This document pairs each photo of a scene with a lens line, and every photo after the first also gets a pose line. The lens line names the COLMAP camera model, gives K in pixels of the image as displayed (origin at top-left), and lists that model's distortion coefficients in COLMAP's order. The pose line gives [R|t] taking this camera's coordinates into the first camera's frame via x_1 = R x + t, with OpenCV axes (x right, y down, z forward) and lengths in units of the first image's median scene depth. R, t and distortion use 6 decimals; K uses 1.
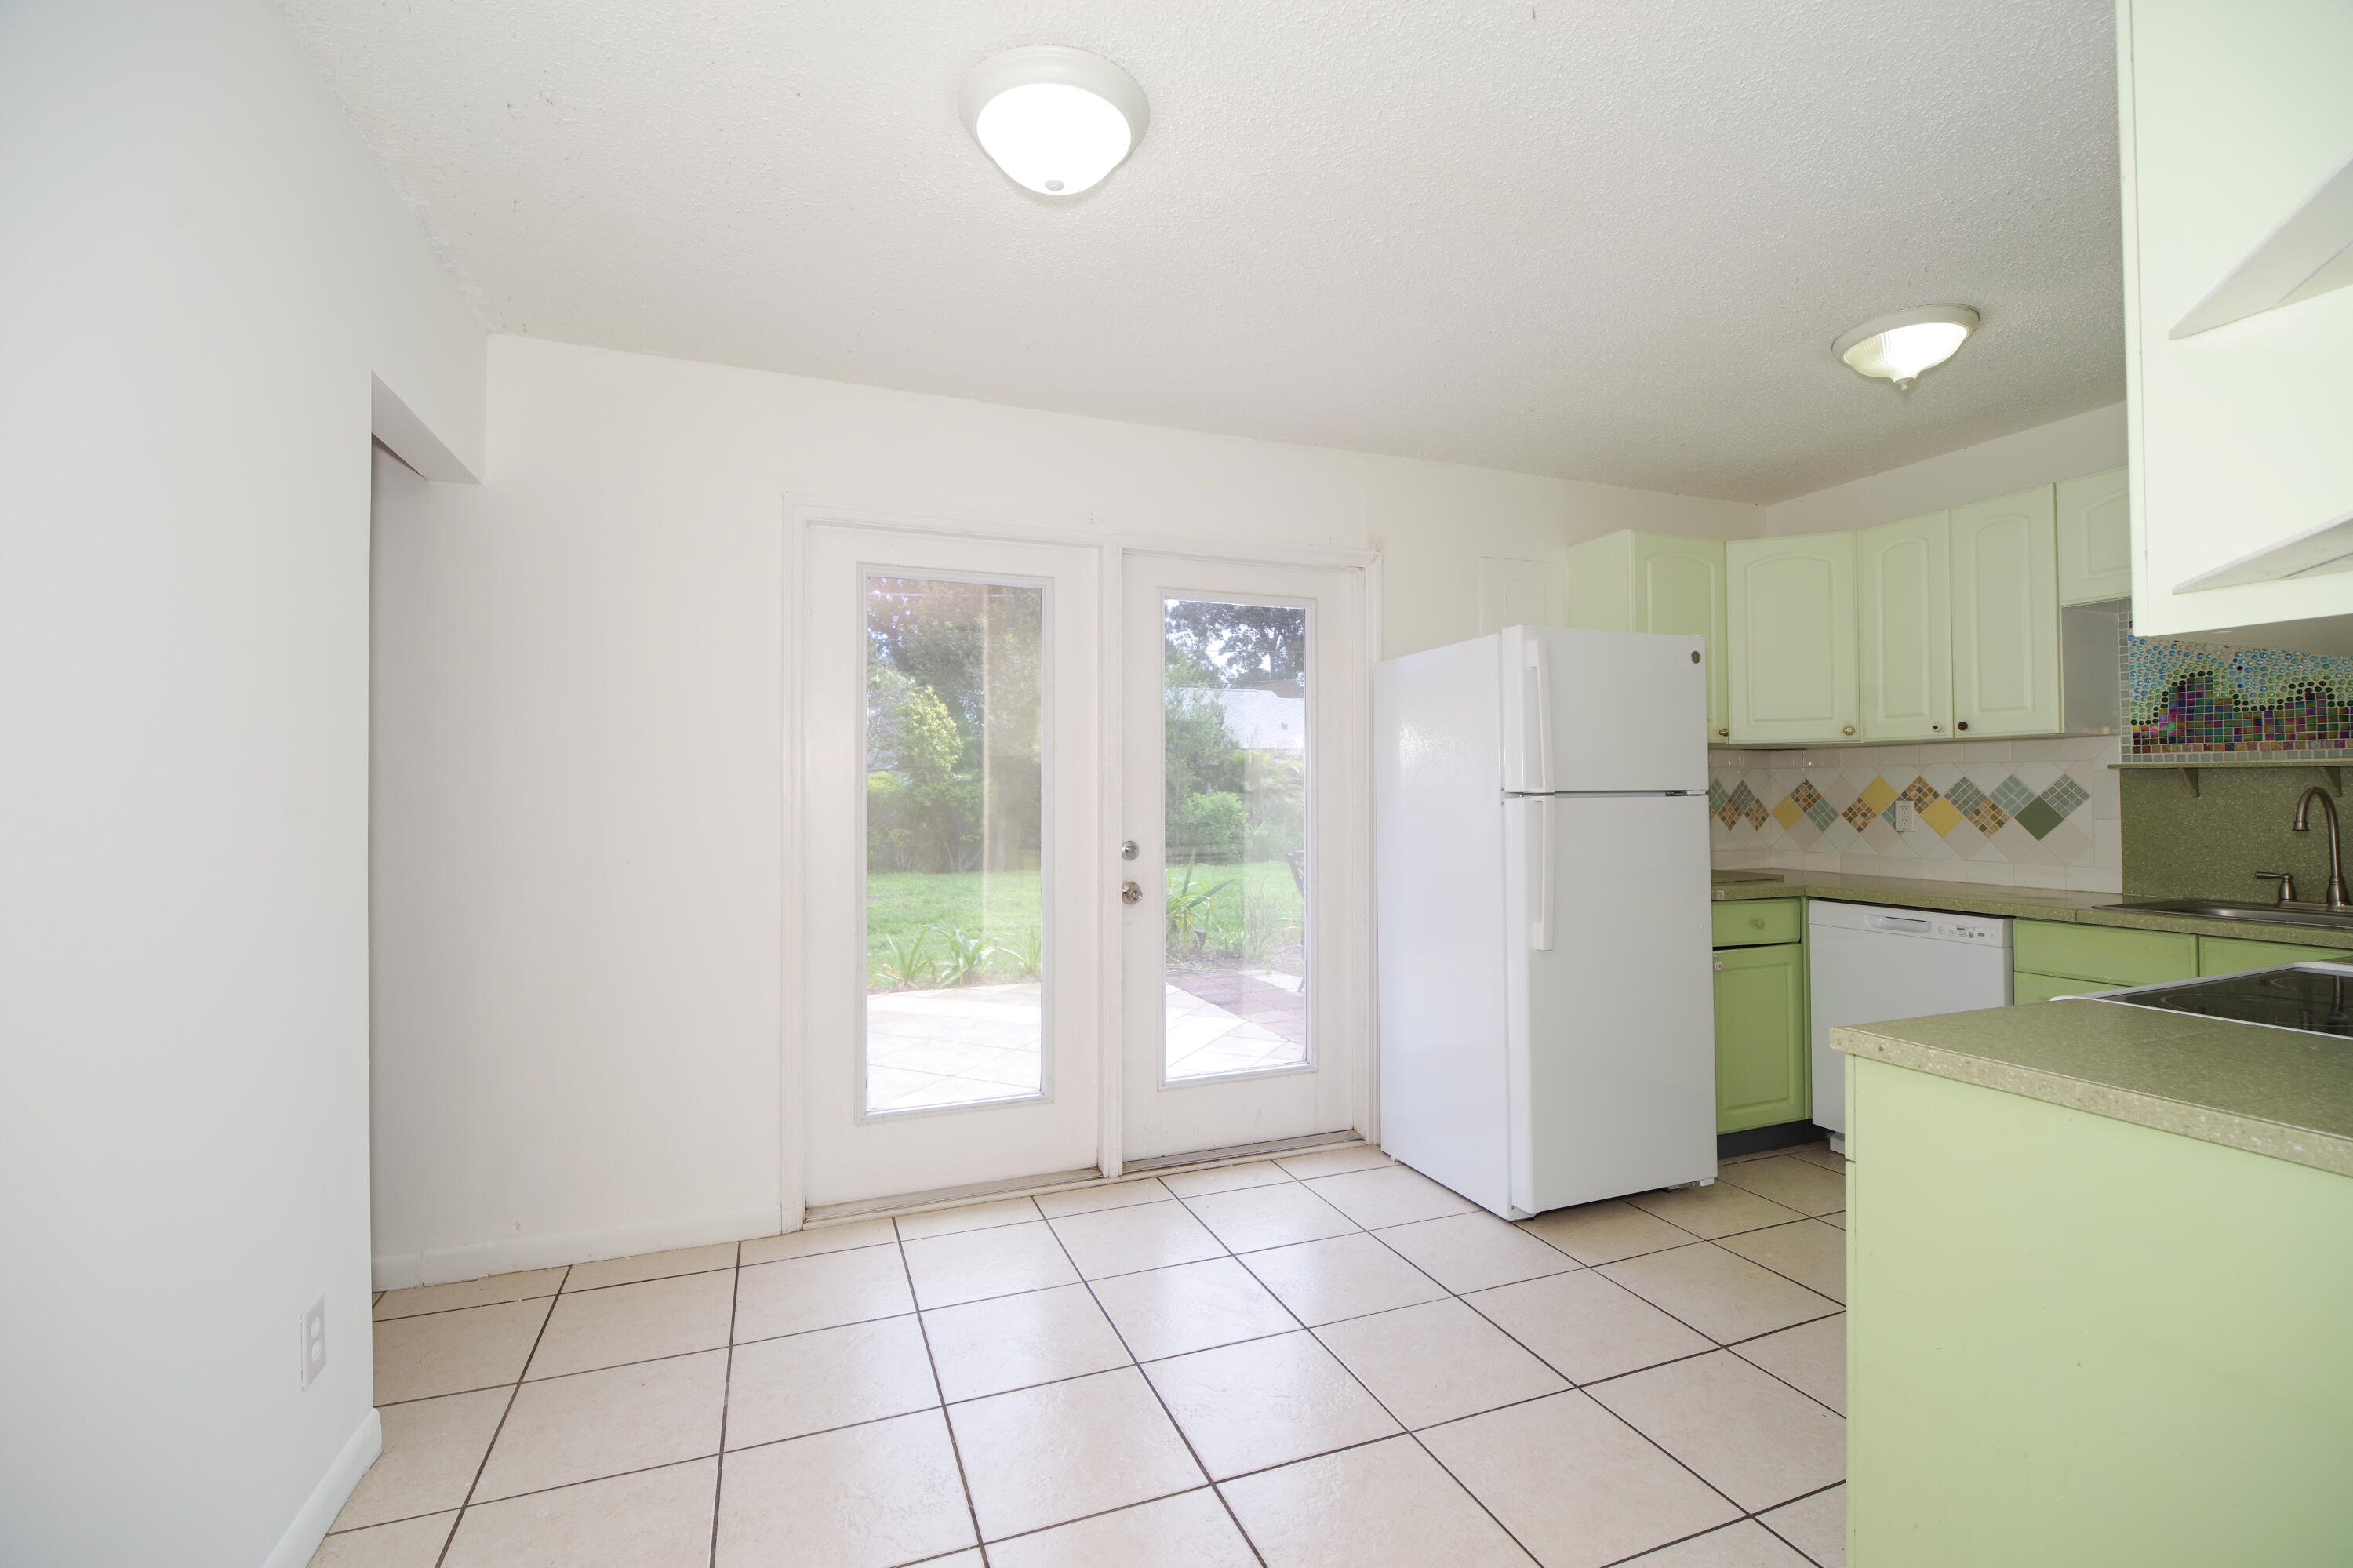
lens RADIAL K [[1029.5, 0, 1194.7], [0, 1029.5, 768.6], [0, 0, 1]] dist [-0.014530, 0.000331]
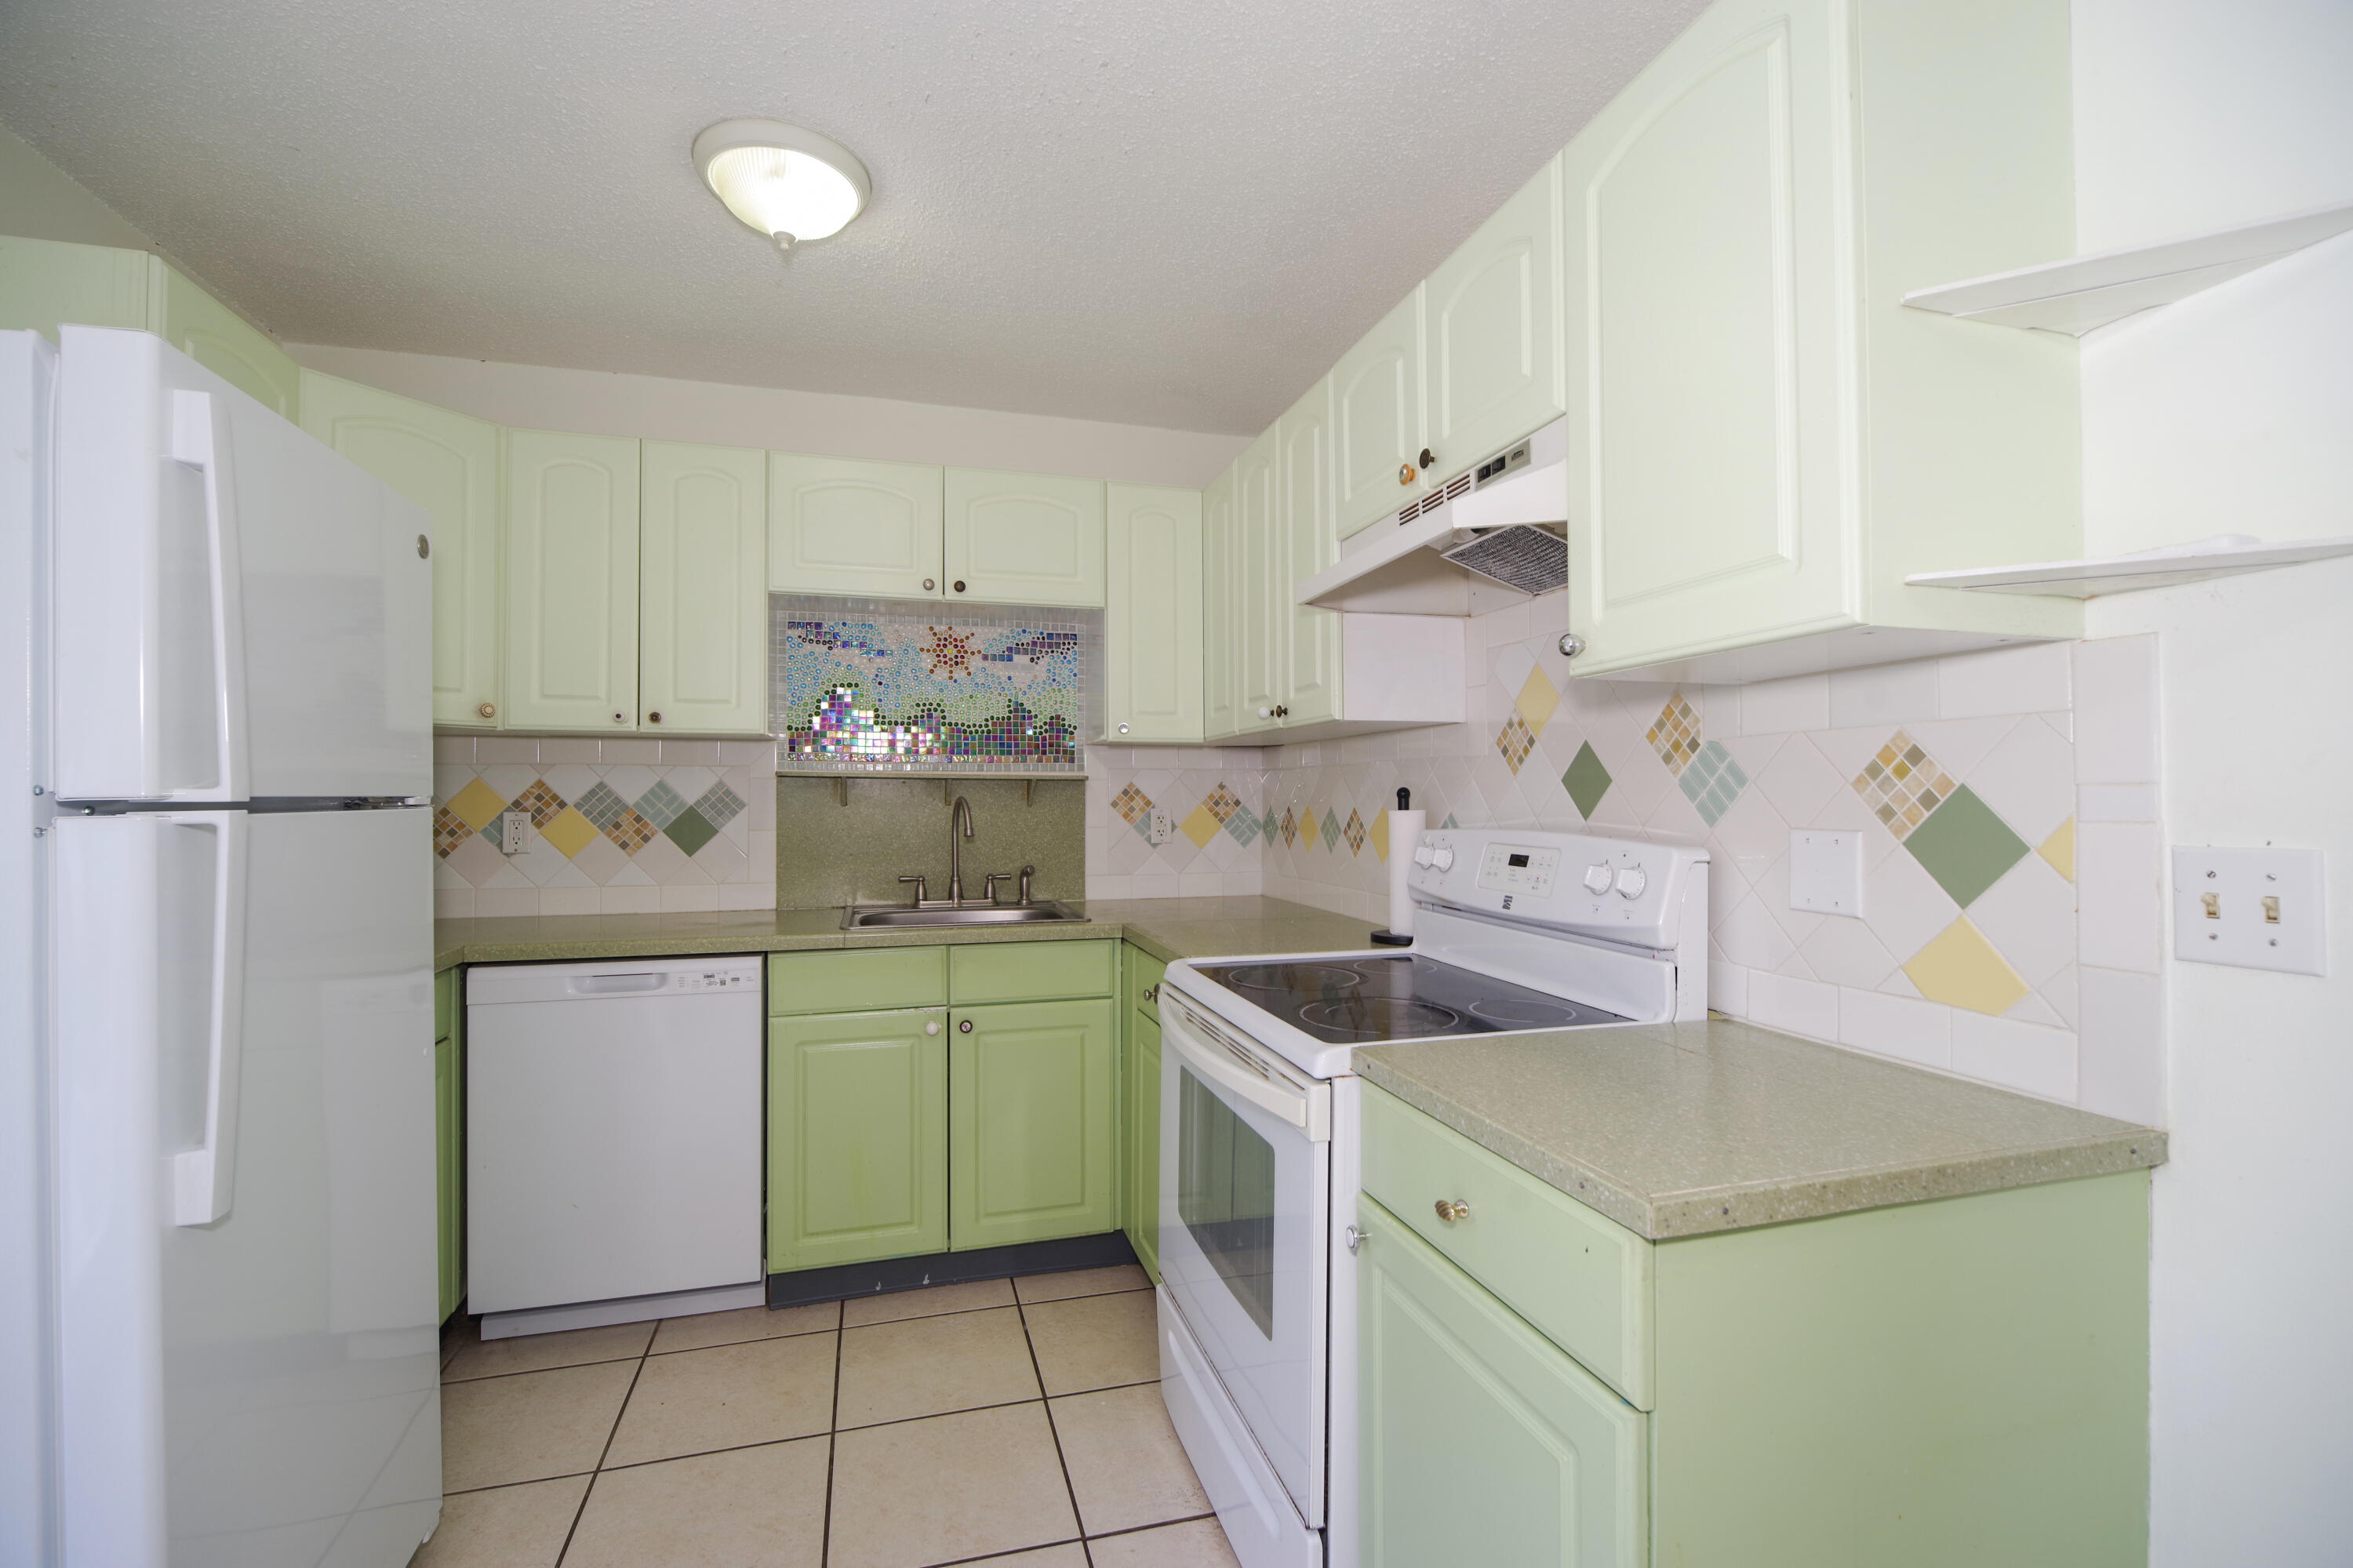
lens RADIAL K [[1029.5, 0, 1182.2], [0, 1029.5, 792.3], [0, 0, 1]] dist [-0.014530, 0.000331]
pose [[0.088618, 0.008619, 0.996028, -0.001928], [-0.025627, 0.999651, -0.006371, 0.010655], [-0.995736, -0.024960, 0.088808, 0.507945]]
